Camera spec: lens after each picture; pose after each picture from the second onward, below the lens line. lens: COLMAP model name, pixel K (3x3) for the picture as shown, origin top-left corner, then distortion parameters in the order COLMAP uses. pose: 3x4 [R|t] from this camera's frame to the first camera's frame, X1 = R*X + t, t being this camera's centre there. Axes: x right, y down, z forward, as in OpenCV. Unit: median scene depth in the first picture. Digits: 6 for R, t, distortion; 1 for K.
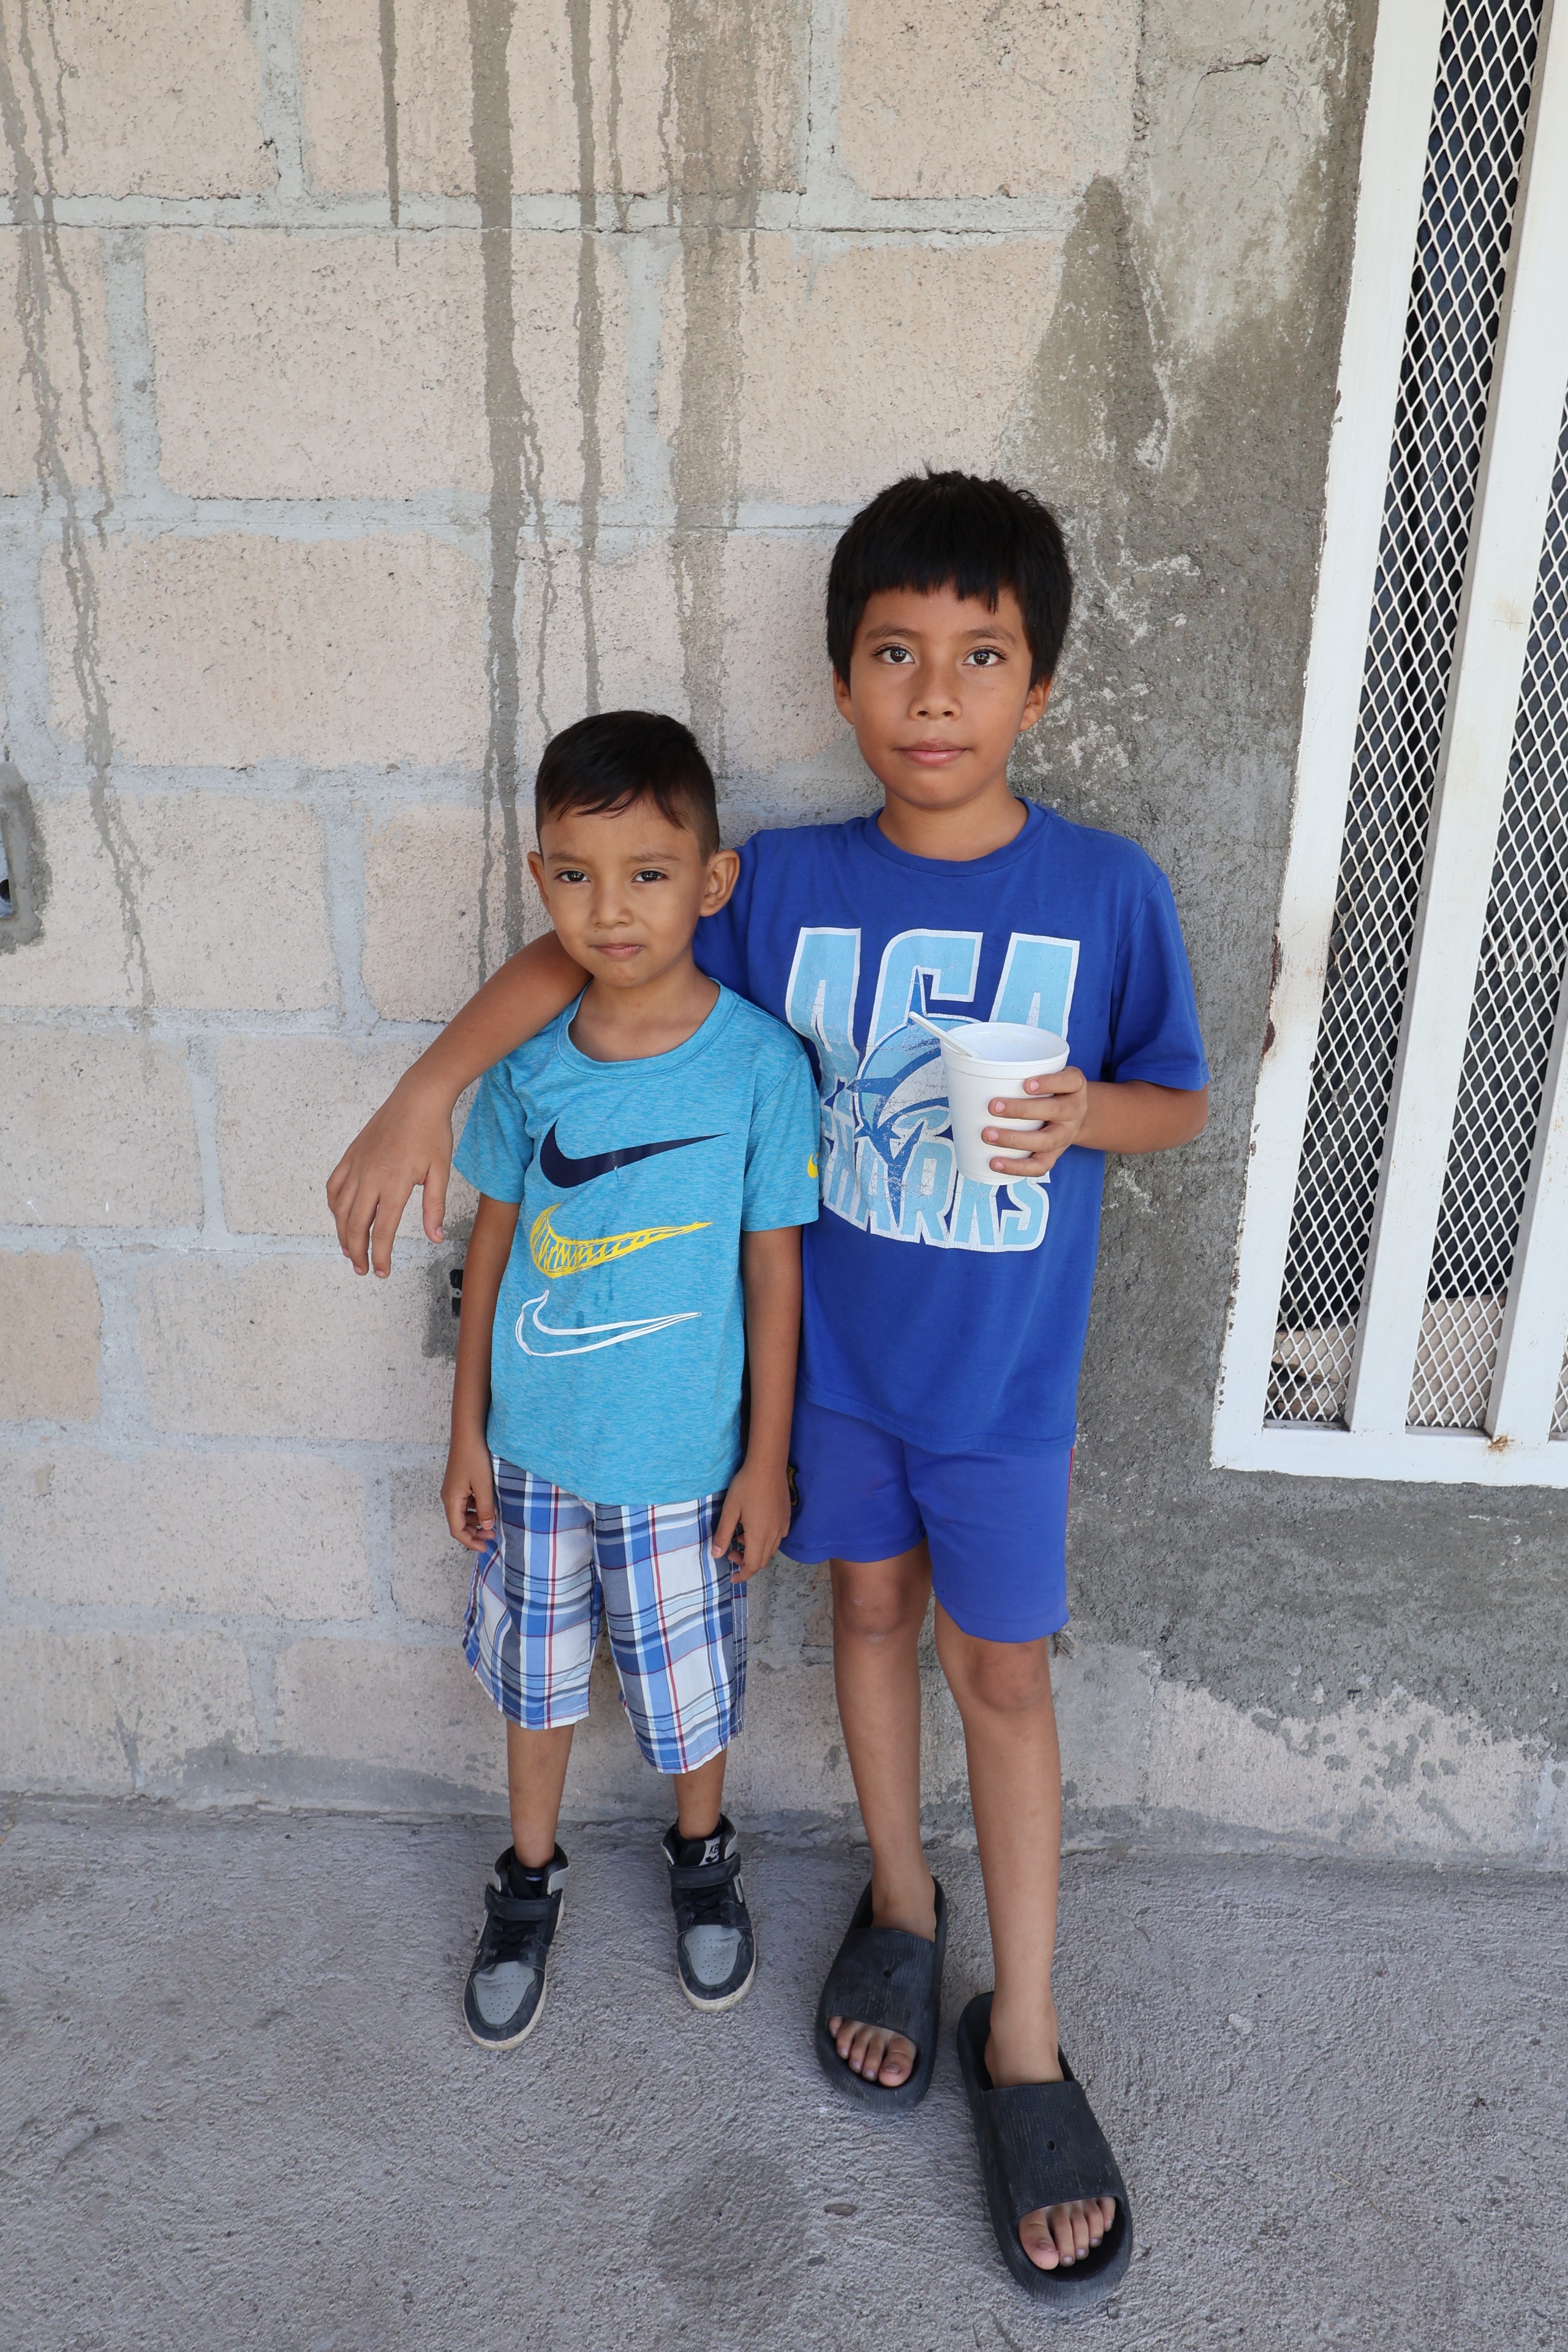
lens RADIAL K [[1348.8, 0, 784.0], [0, 1348.8, 1176.0], [0, 0, 1]] dist [0.005869, -0.000646]
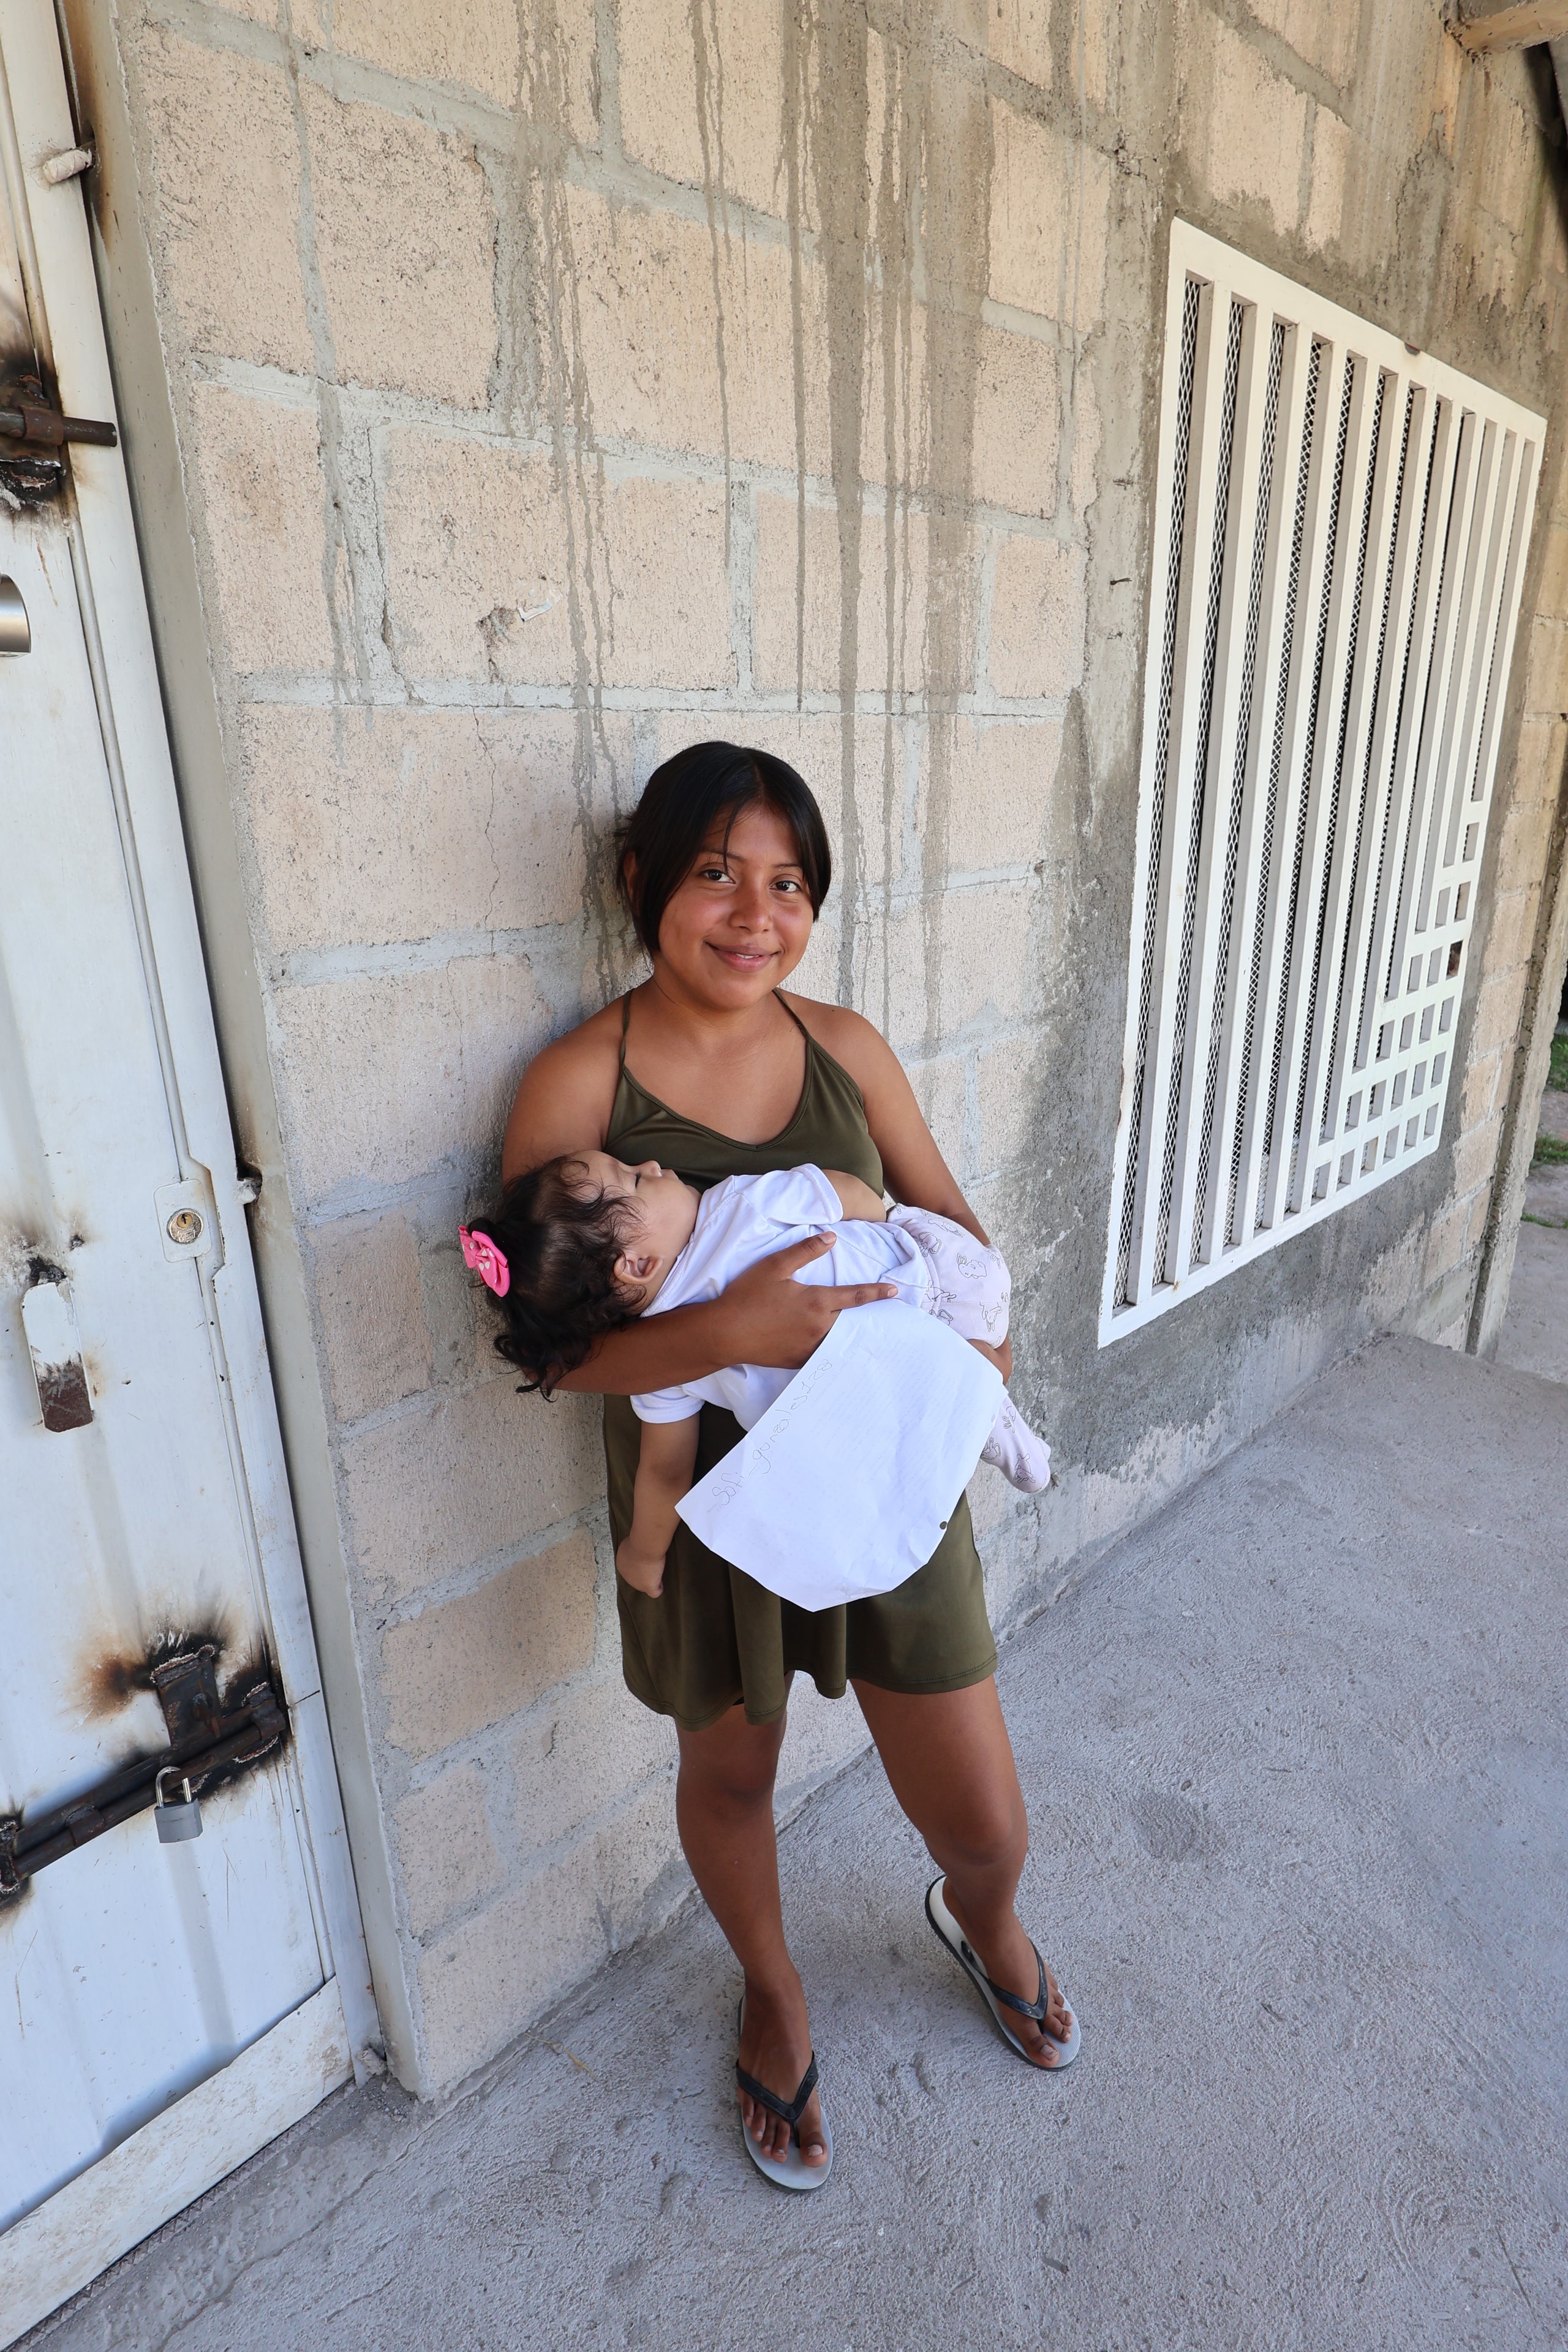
lens RADIAL K [[1348.8, 0, 784.0], [0, 1348.8, 1176.0], [0, 0, 1]] dist [0.005869, -0.000646]
pose [[0.643710, -0.265893, 0.717592, -1.425506], [0.219302, 0.962464, 0.159904, -0.467317], [-0.733174, 0.054438, 0.677859, 0.094465]]
